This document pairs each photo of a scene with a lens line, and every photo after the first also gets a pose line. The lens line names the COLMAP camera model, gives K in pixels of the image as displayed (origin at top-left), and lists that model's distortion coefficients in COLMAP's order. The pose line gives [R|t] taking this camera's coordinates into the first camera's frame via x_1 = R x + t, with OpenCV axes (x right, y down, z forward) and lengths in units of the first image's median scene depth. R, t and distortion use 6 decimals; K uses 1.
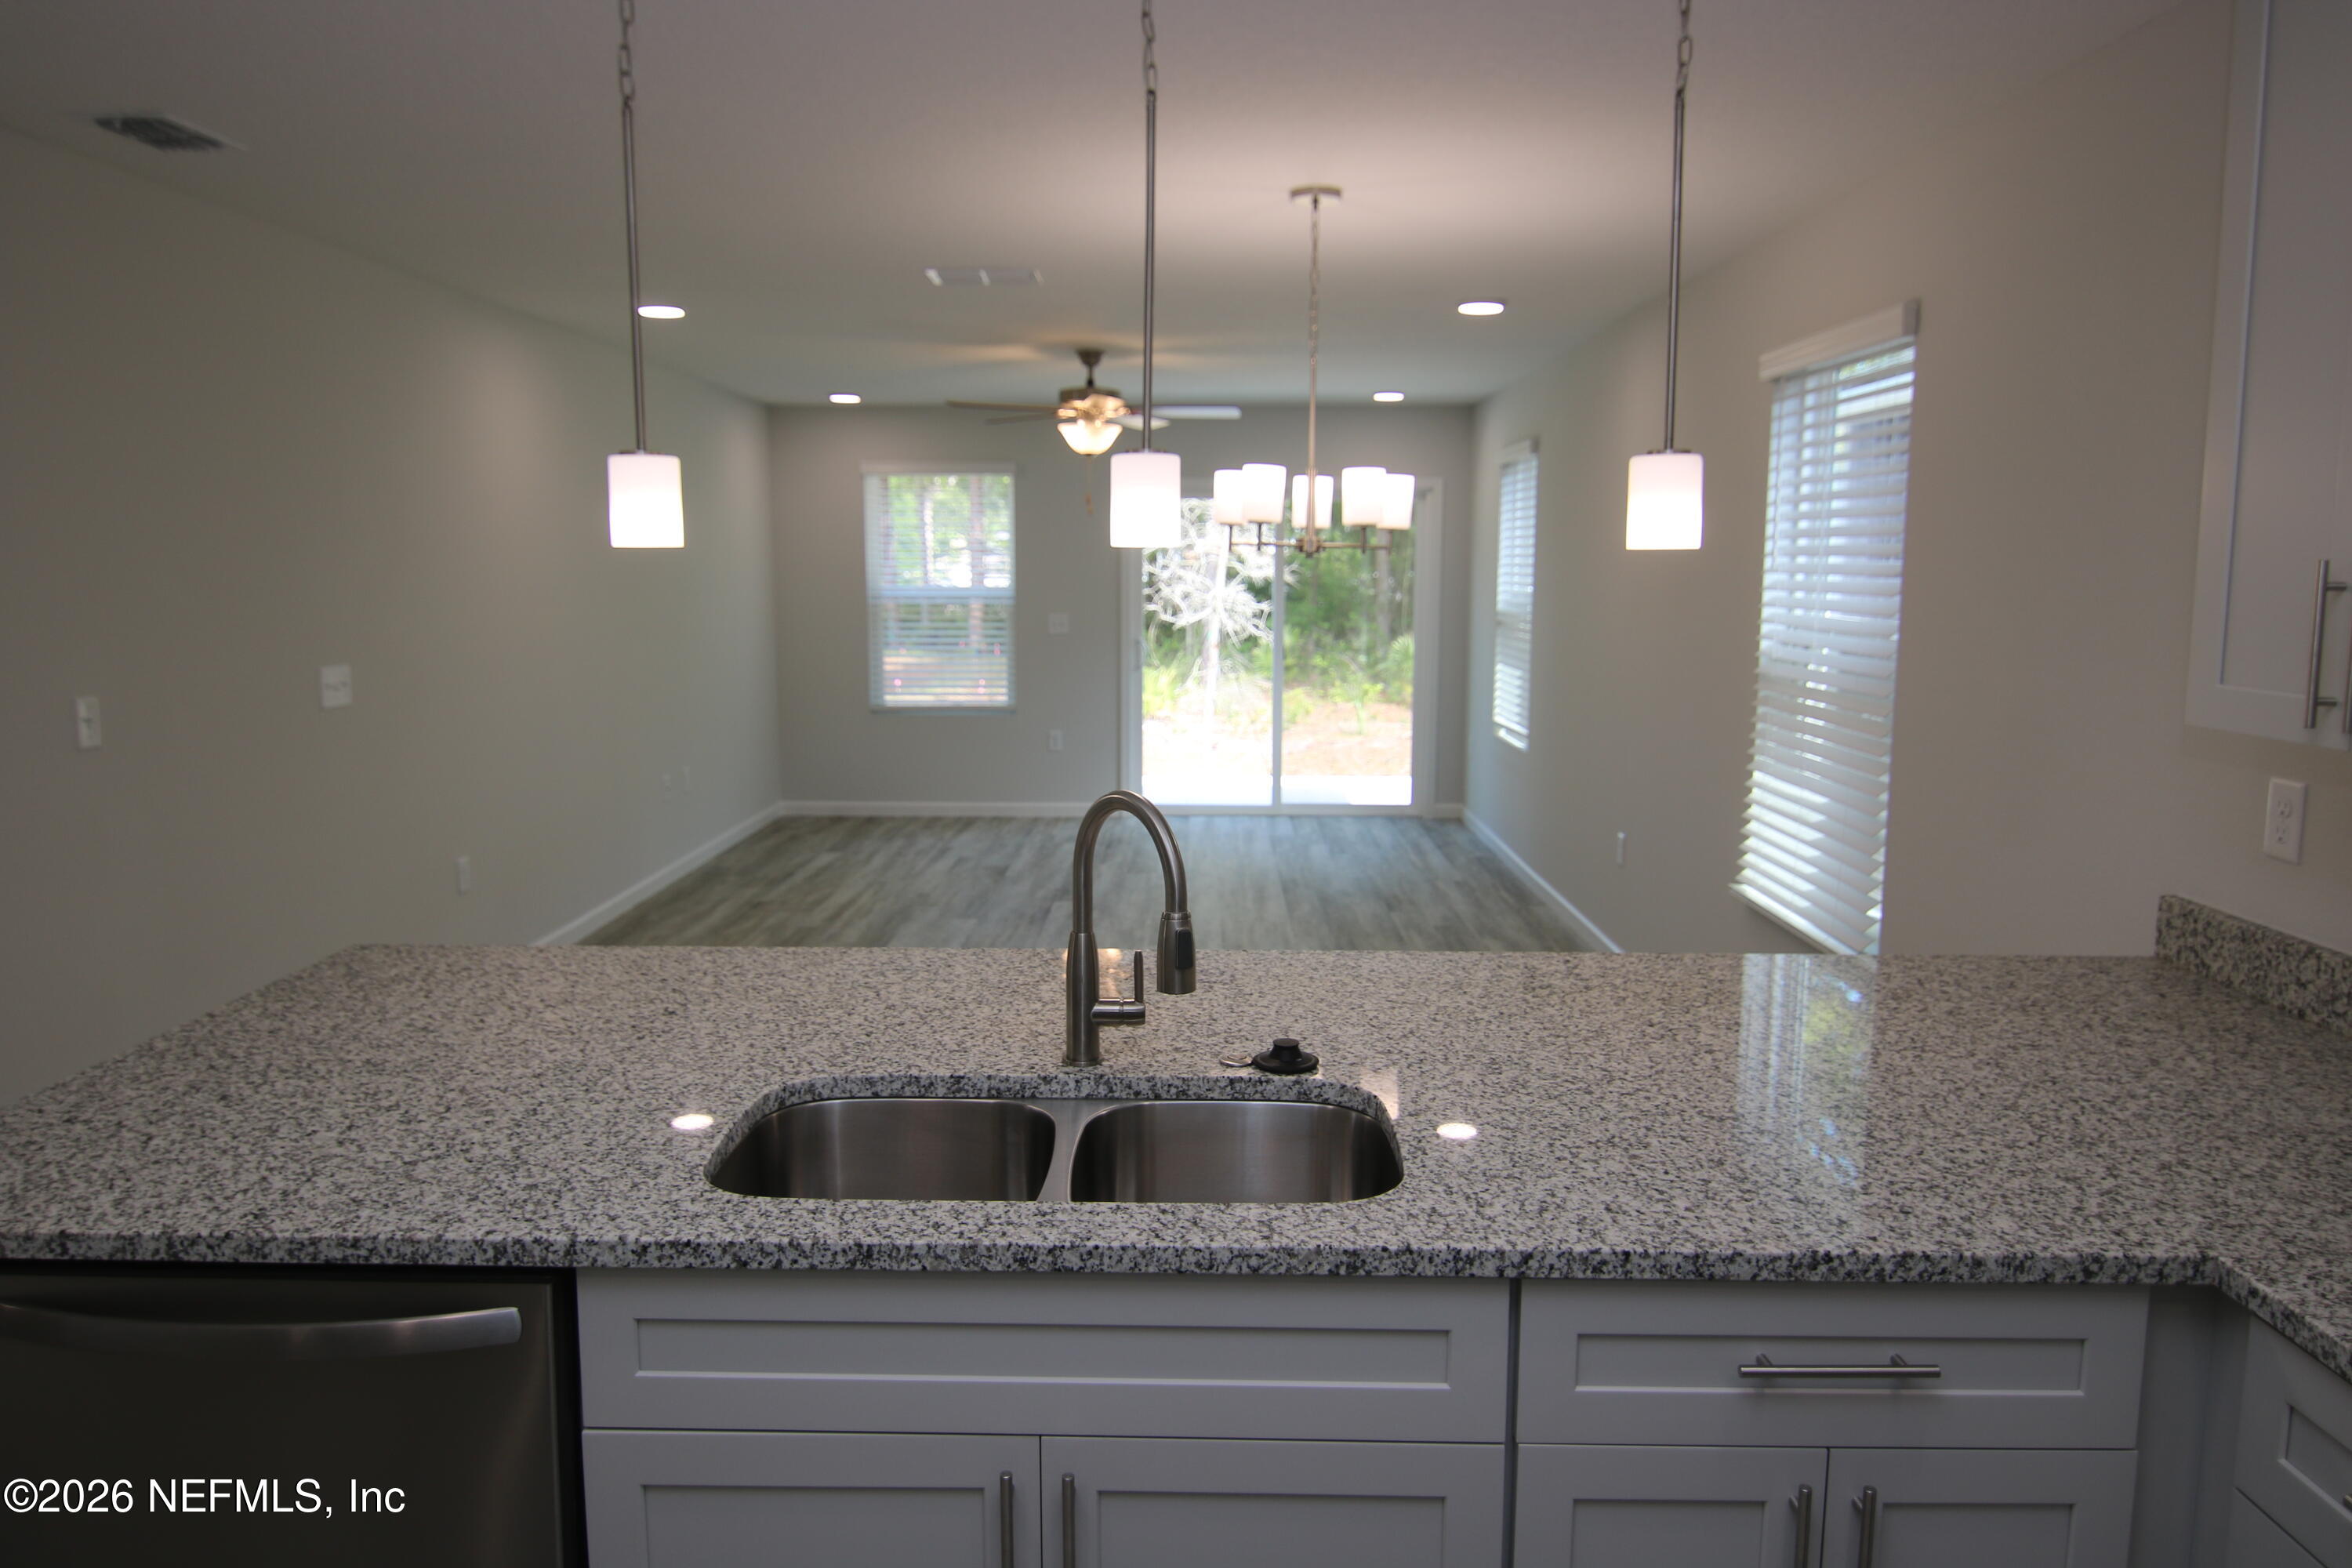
lens RADIAL K [[1606.2, 0, 1162.5], [0, 1606.2, 773.8], [0, 0, 1]] dist [-0.005901, -0.007472]
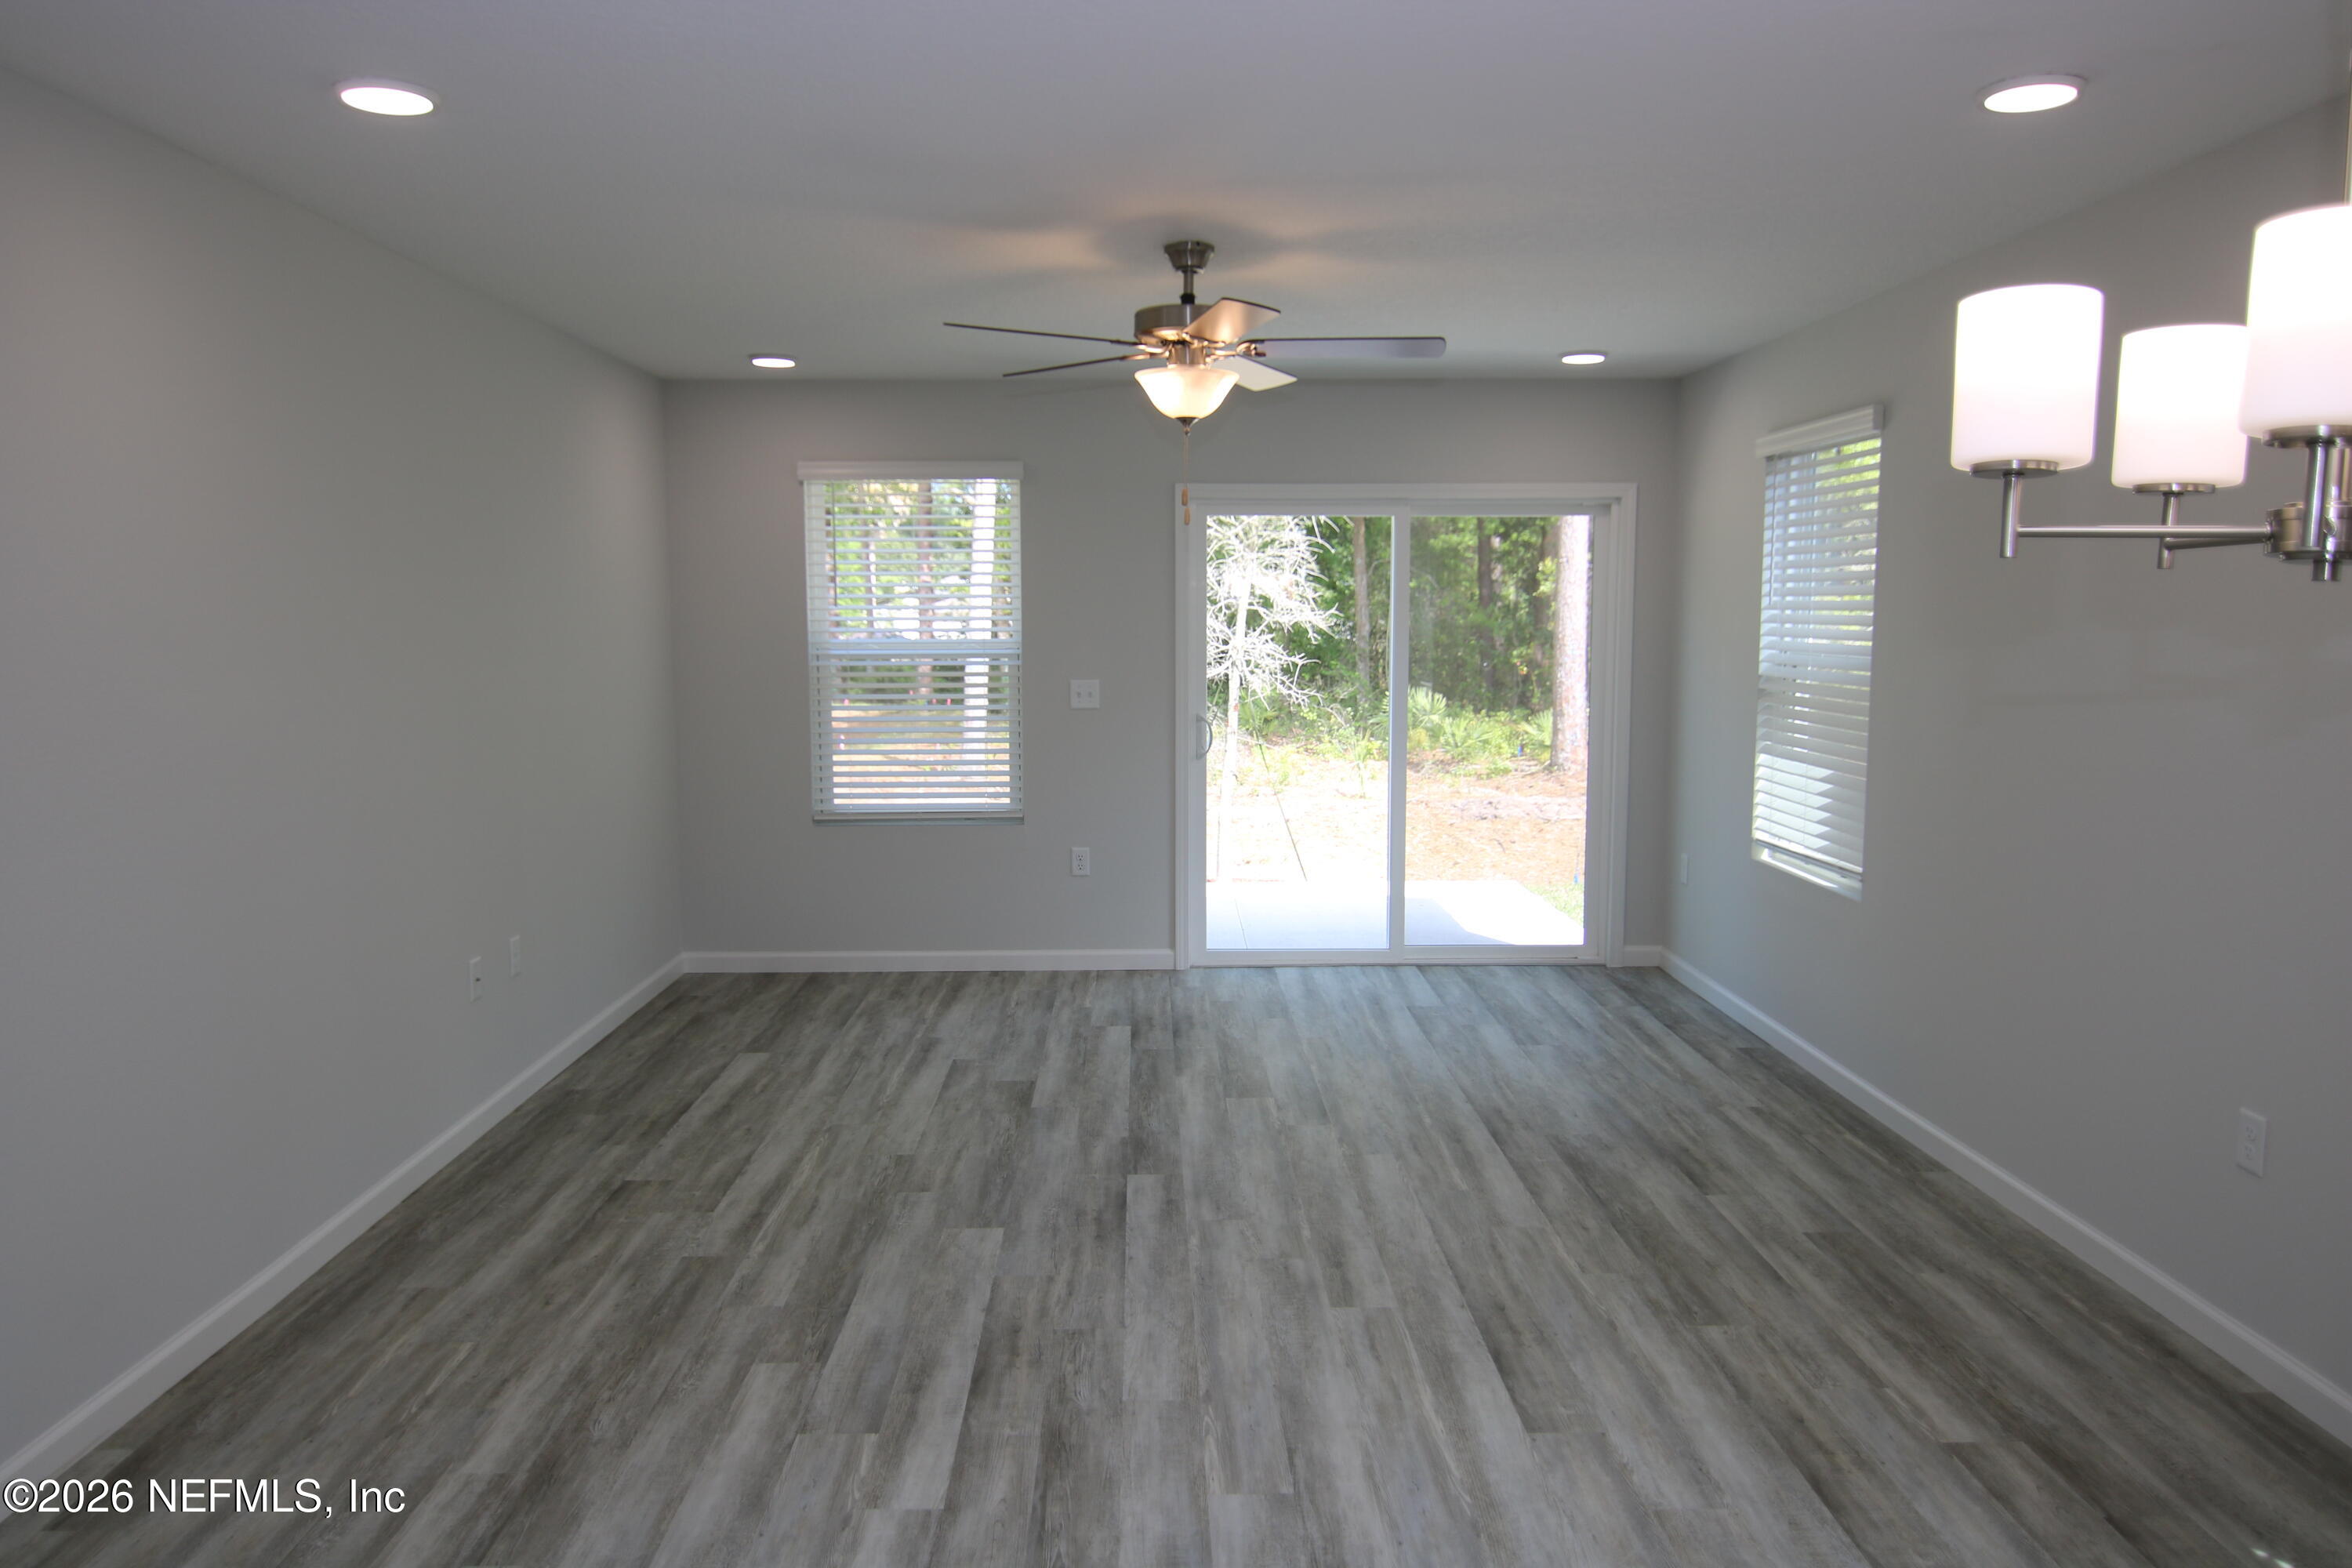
lens RADIAL K [[1606.2, 0, 1162.5], [0, 1606.2, 773.8], [0, 0, 1]] dist [-0.005901, -0.007472]
pose [[0.999350, -0.008398, 0.035066, -0.076268], [0.009381, 0.999565, -0.027962, -0.053311], [-0.034816, 0.028273, 0.998994, 0.417138]]
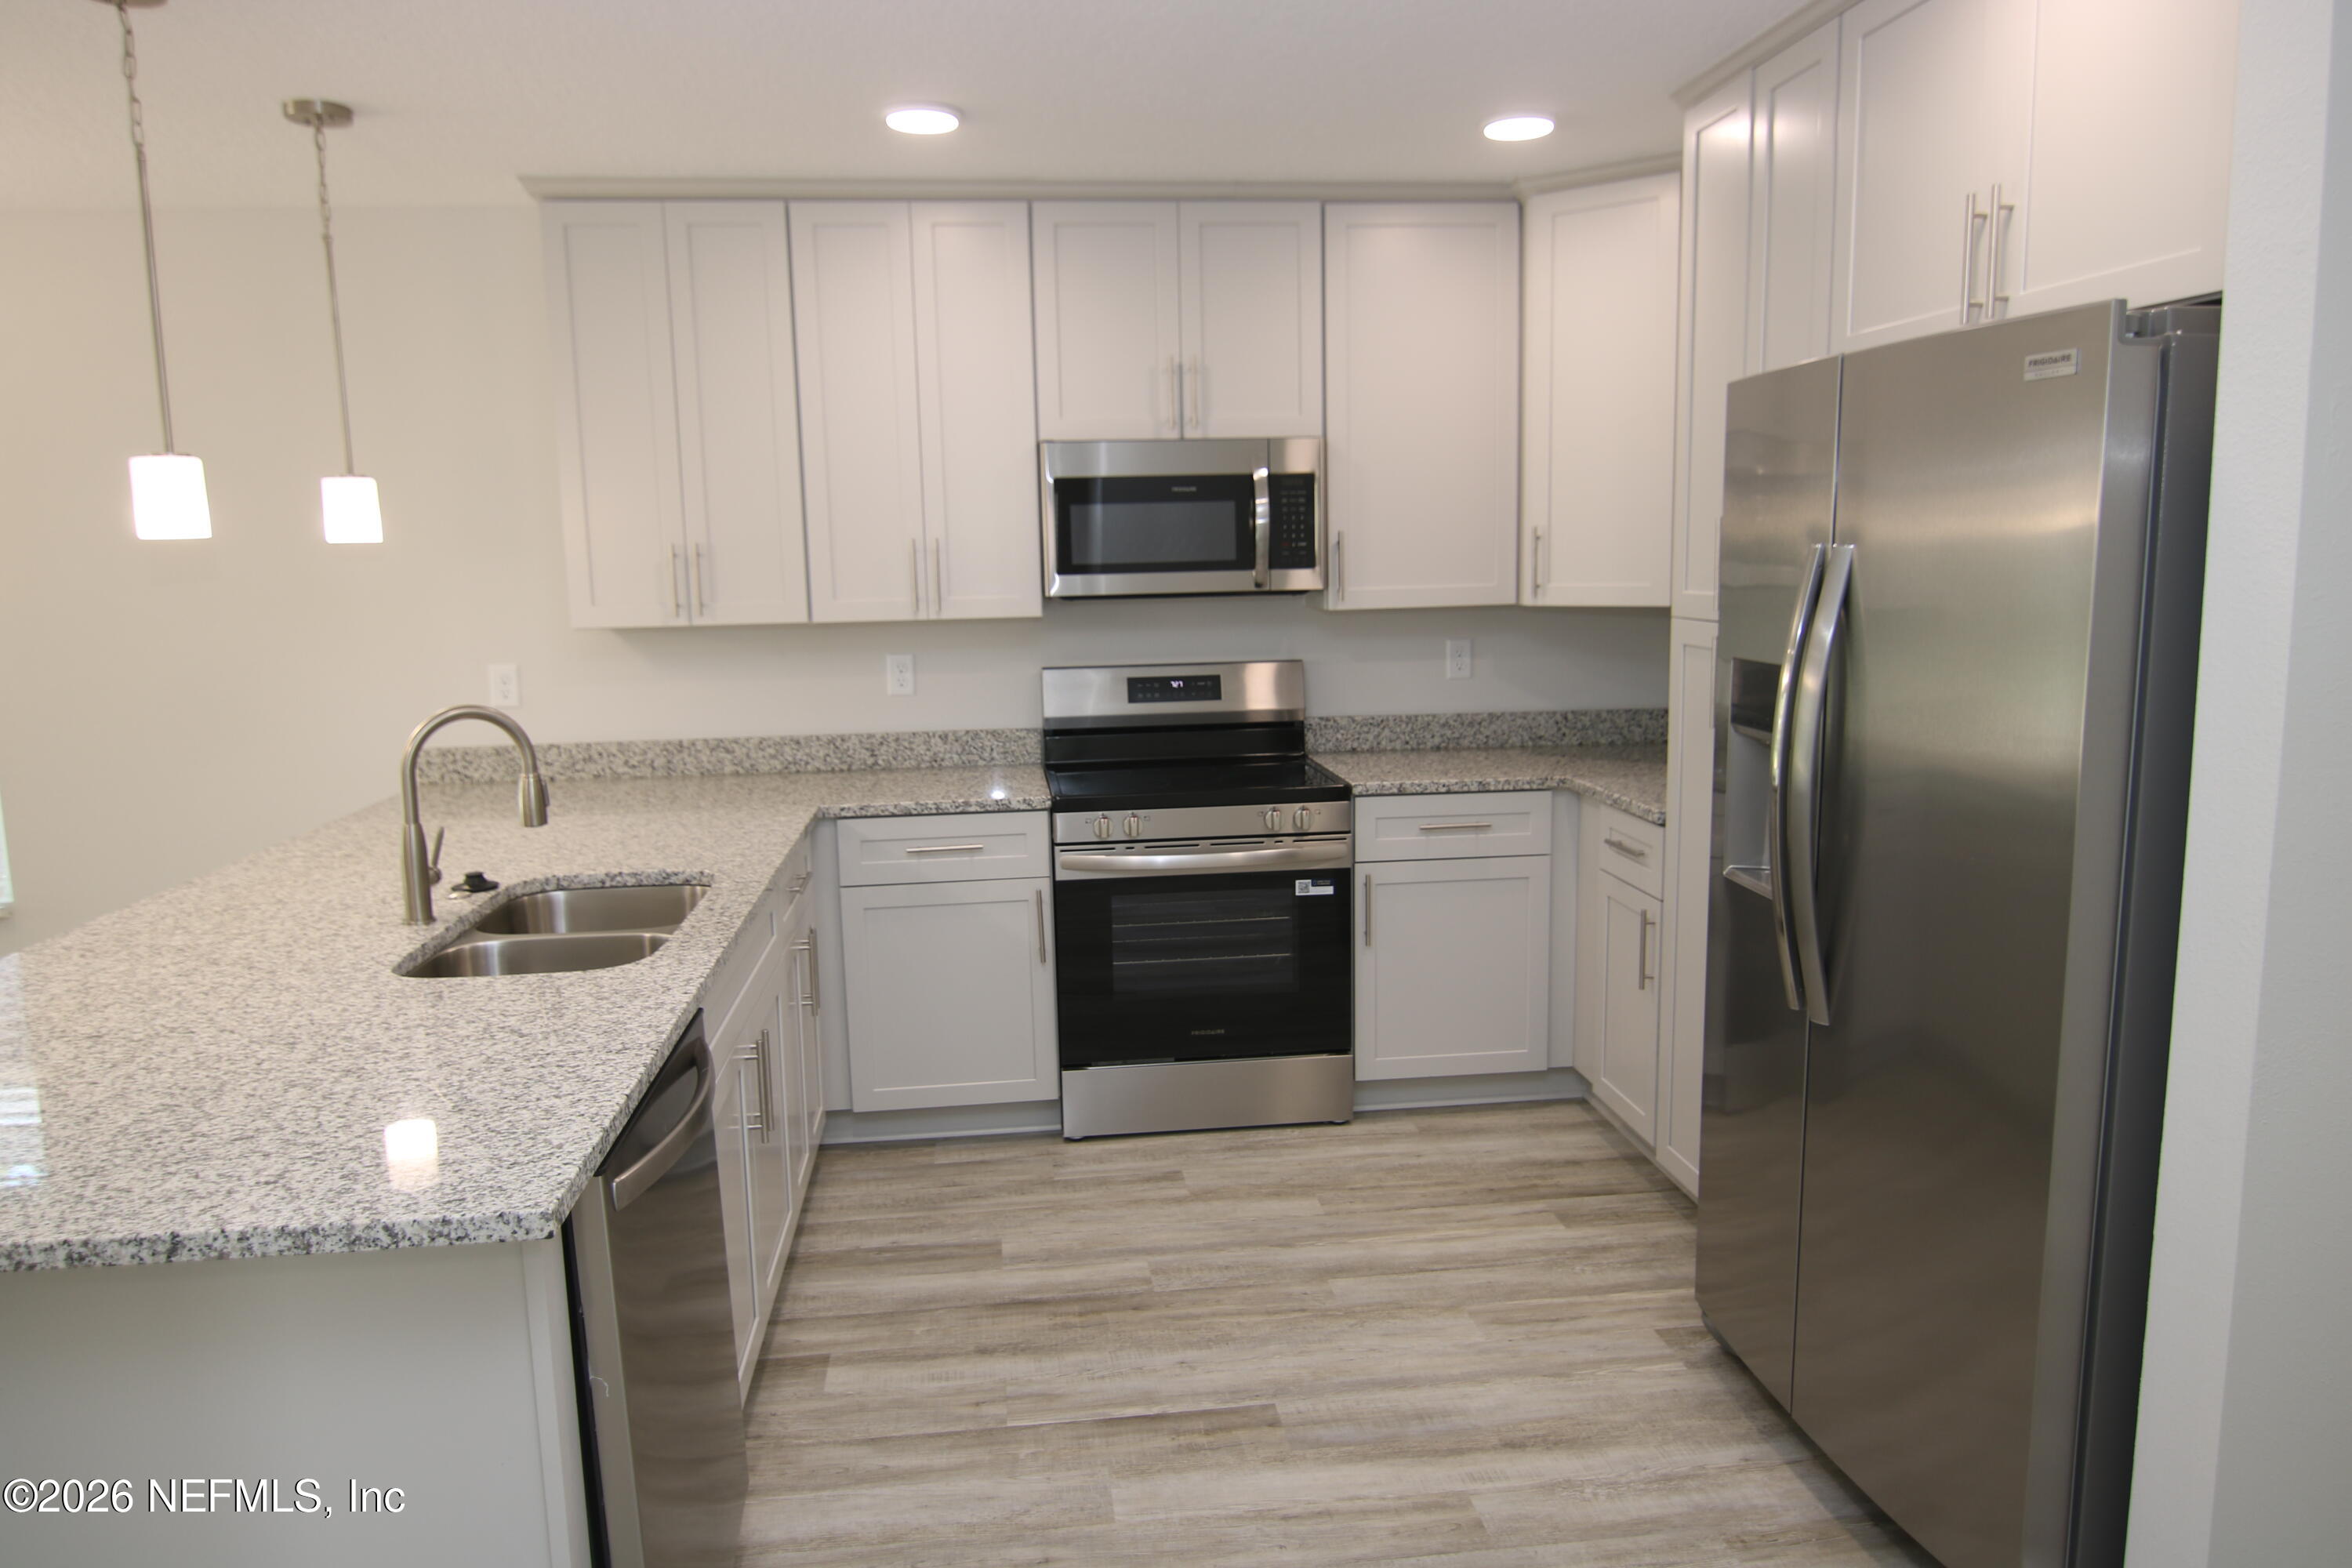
lens RADIAL K [[1539.6, 0, 1164.7], [0, 1539.6, 768.5], [0, 0, 1]] dist [0.002660, -0.018317]
pose [[-0.134397, -0.139885, 0.981004, -0.399928], [0.151338, 0.975475, 0.159829, -0.016258], [-0.979303, 0.169943, -0.109931, 0.150140]]
